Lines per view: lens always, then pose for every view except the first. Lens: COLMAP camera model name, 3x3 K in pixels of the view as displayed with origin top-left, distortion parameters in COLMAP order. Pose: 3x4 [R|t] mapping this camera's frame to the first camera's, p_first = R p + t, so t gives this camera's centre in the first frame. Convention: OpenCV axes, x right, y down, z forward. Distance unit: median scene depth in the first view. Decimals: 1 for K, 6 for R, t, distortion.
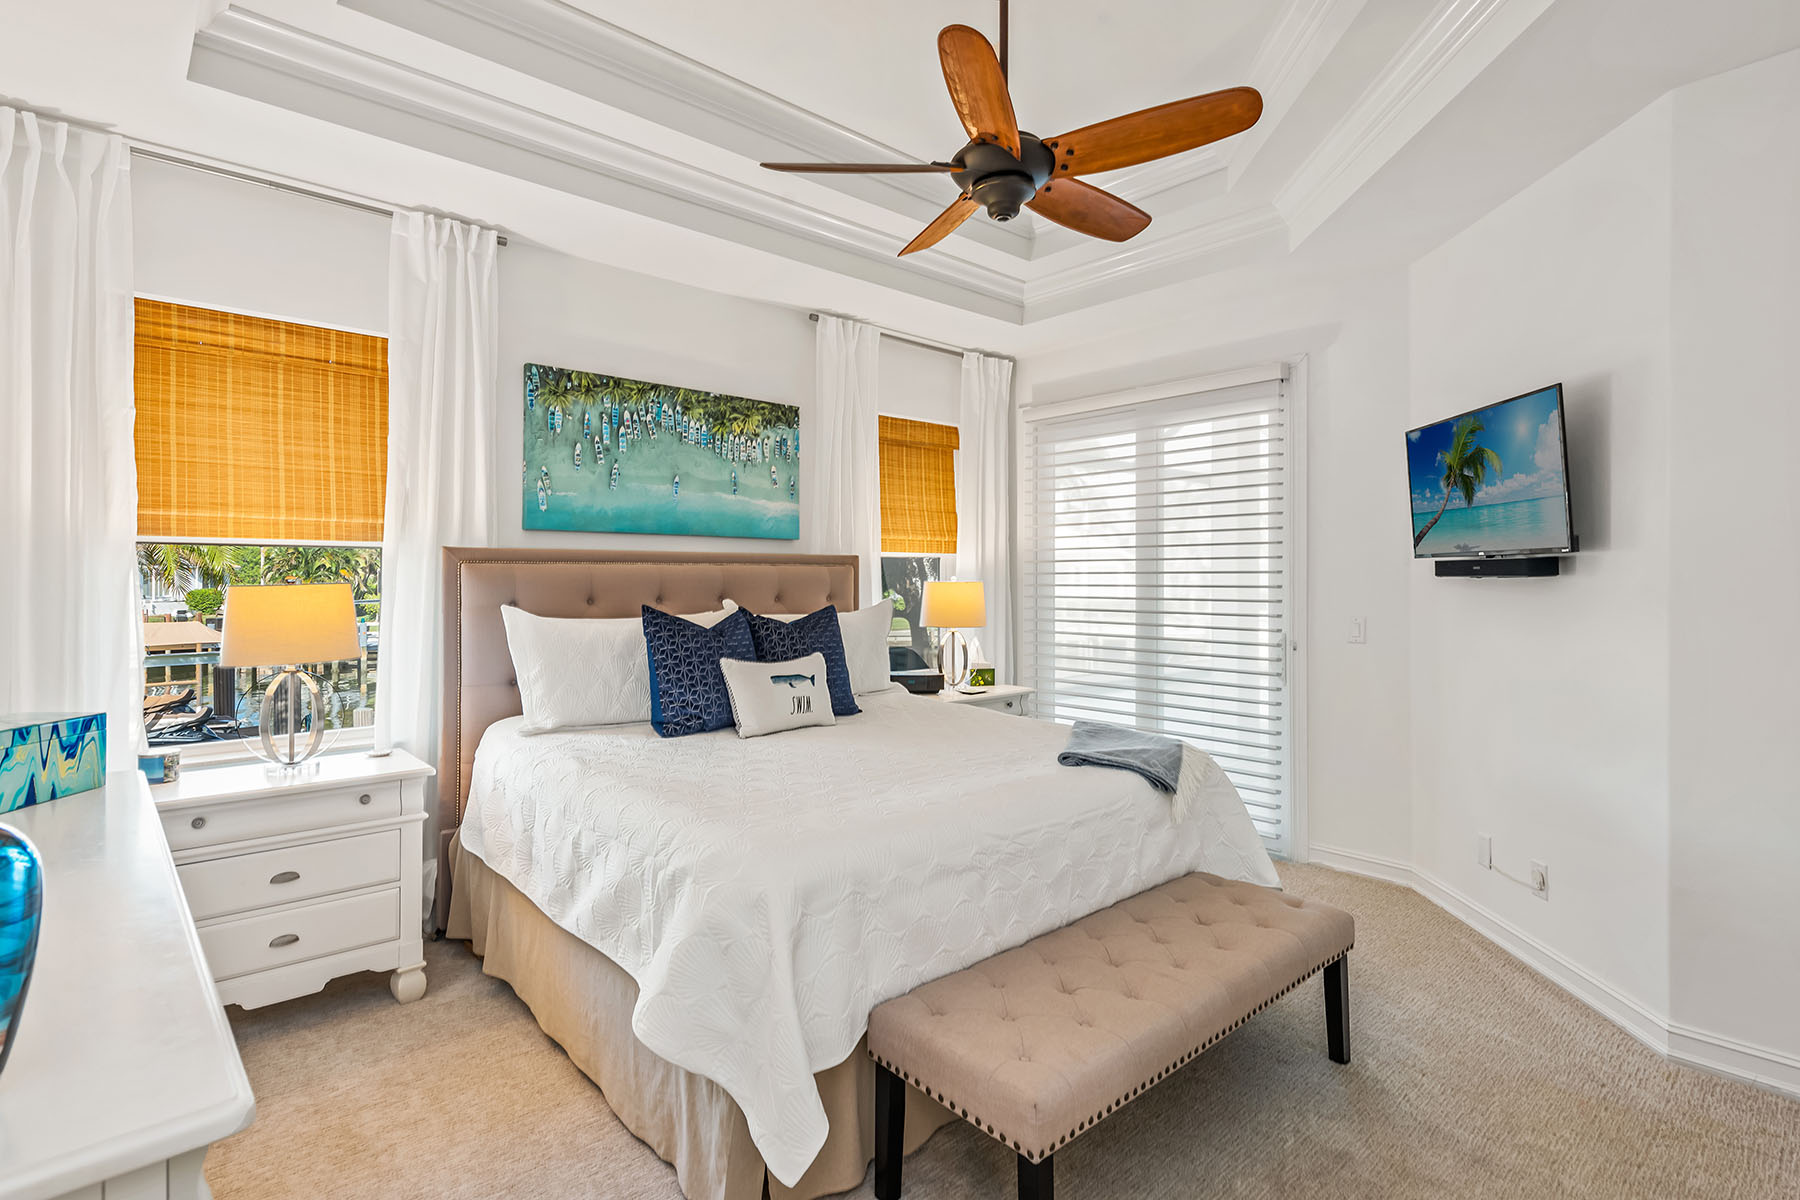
lens RADIAL K [[879.3, 0, 895.9], [0, 879.3, 587.9], [0, 0, 1]] dist [-0.001004, -0.000435]
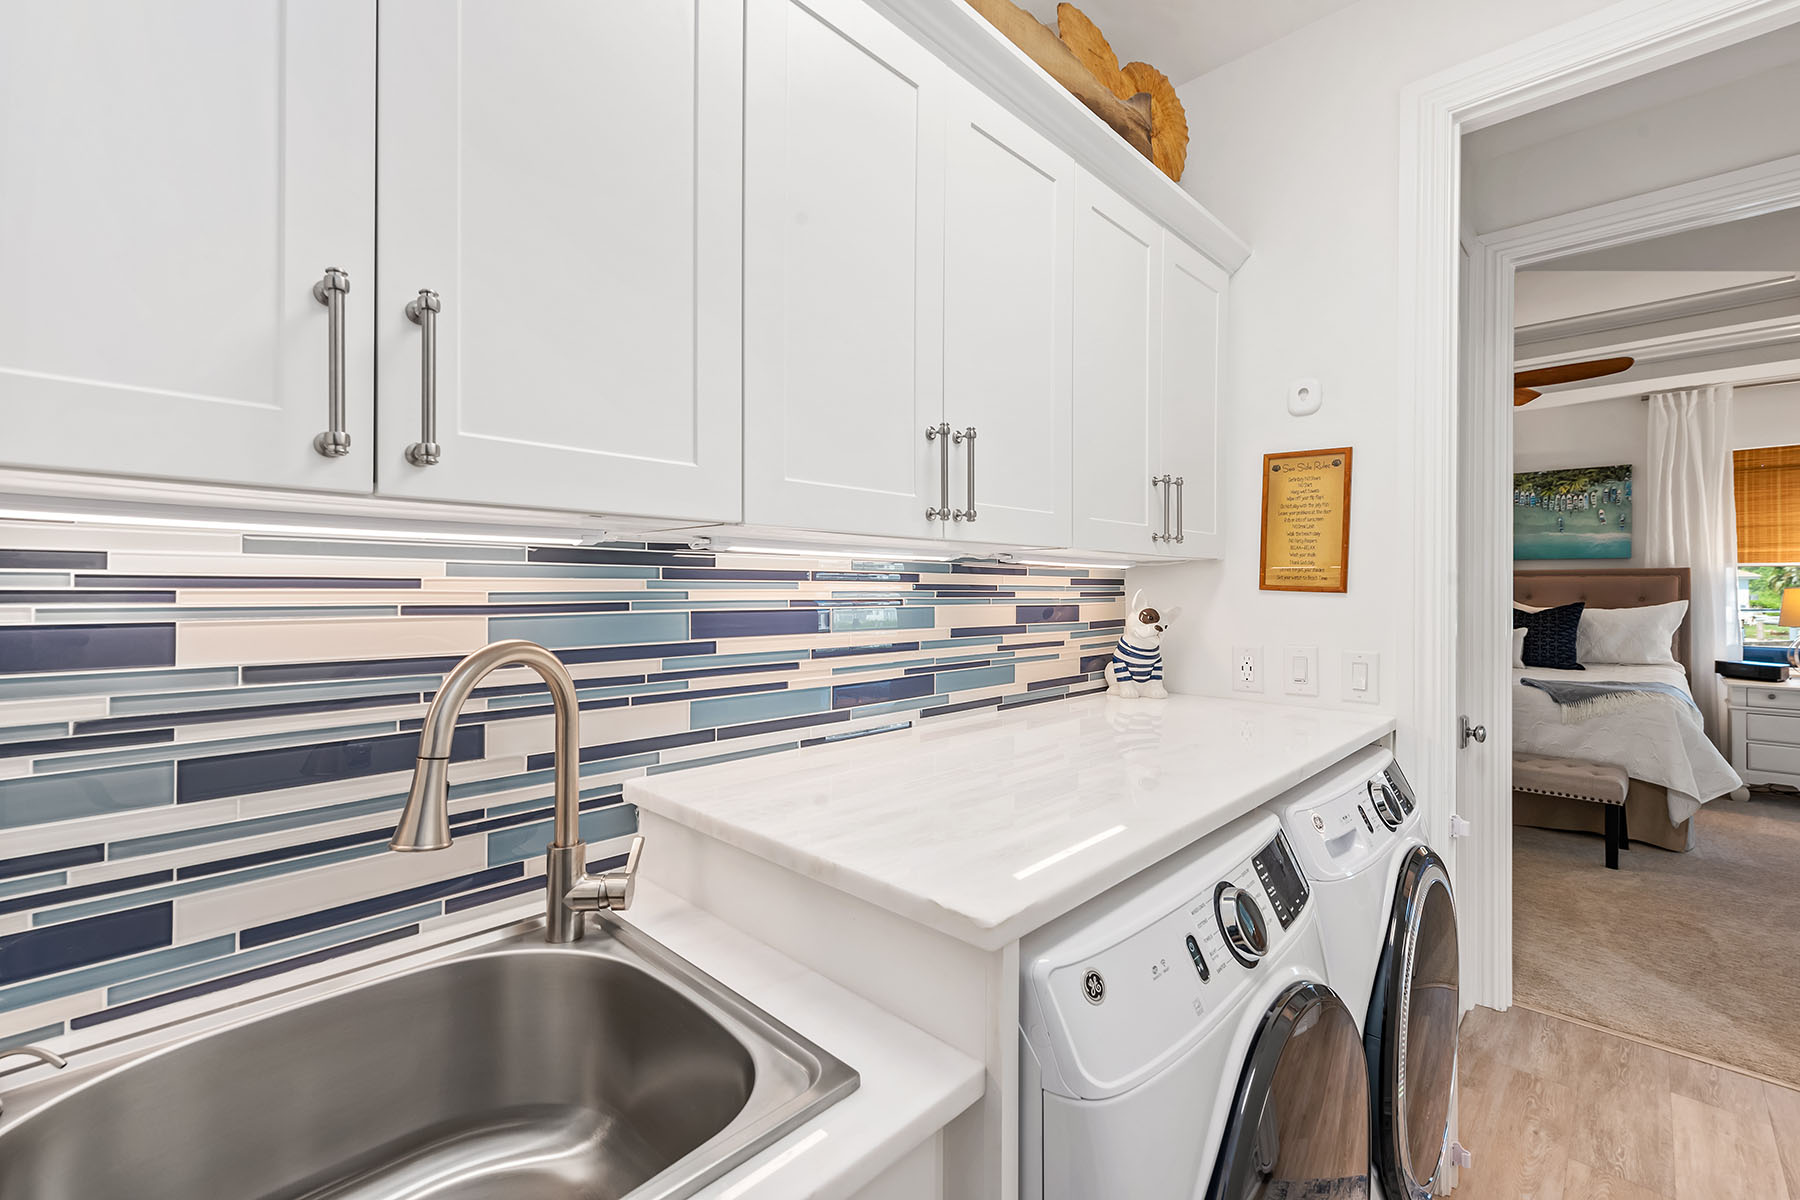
lens RADIAL K [[764.4, 0, 899.6], [0, 764.4, 587.7], [0, 0, 1]] dist [0.019115, -0.005883]
pose [[0.068262, 0.003087, -0.997663, 1.193559], [-0.009722, 0.999950, 0.002429, 0.002026], [0.997620, 0.009533, 0.068288, -0.298120]]
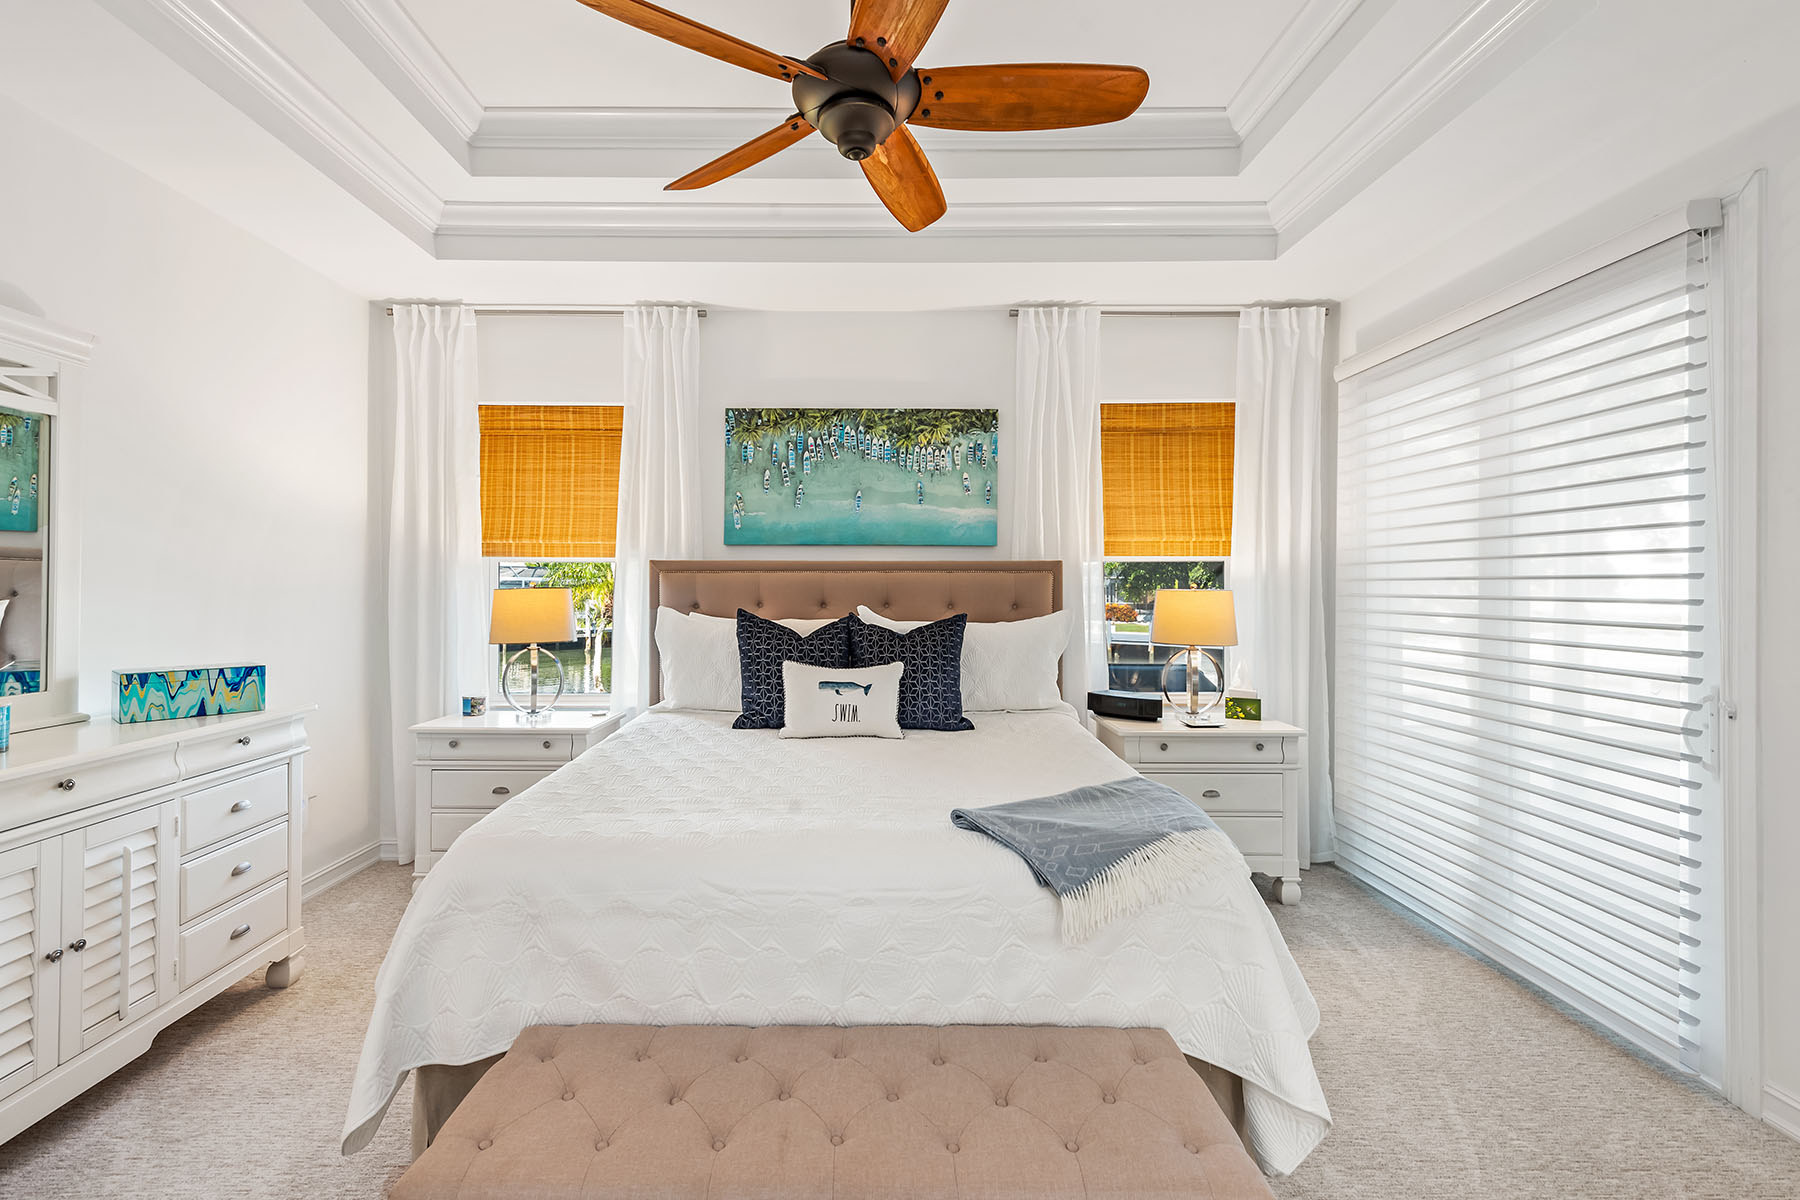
lens RADIAL K [[776.9, 0, 866.0], [0, 776.9, 592.2], [0, 0, 1]] dist [0.019809, -0.013556]
pose [[0.740340, 0.007815, -0.672187, 0.408056], [-0.009556, 0.999954, 0.001101, -0.003541], [0.672165, 0.005608, 0.740381, 0.299794]]
